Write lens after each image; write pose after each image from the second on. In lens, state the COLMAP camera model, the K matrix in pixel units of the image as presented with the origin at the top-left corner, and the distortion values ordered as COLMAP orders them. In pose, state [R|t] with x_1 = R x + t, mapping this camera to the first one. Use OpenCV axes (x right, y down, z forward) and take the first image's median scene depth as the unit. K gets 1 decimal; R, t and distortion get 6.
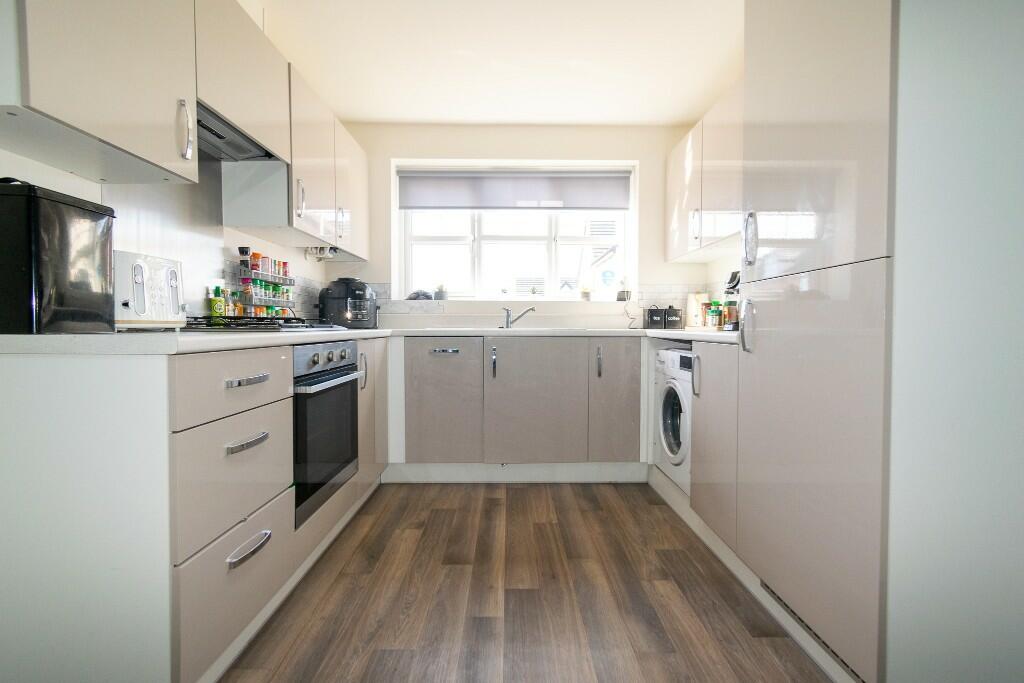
lens RADIAL K [[452.8, 0, 511.9], [0, 452.8, 335.7], [0, 0, 1]] dist [0.013155, -0.001896]
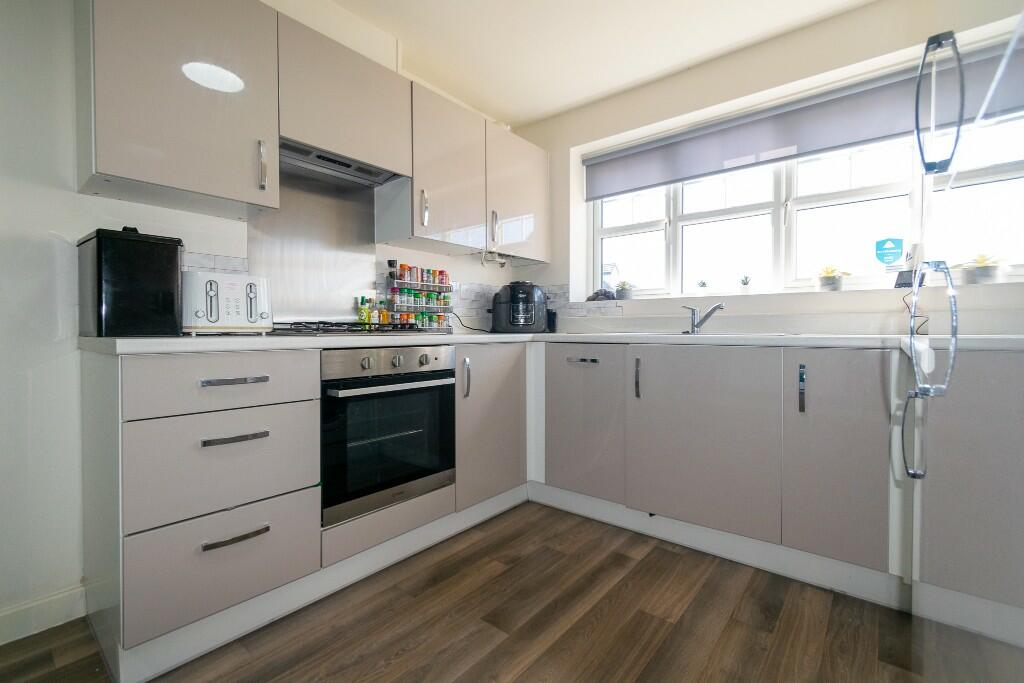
lens RADIAL K [[452.8, 0, 513.8], [0, 452.8, 336.2], [0, 0, 1]] dist [0.013155, -0.001896]
pose [[0.769815, 0.007666, -0.638221, 0.280559], [-0.012419, 0.999918, -0.002969, -0.006230], [0.638146, 0.010212, 0.769847, 0.265424]]
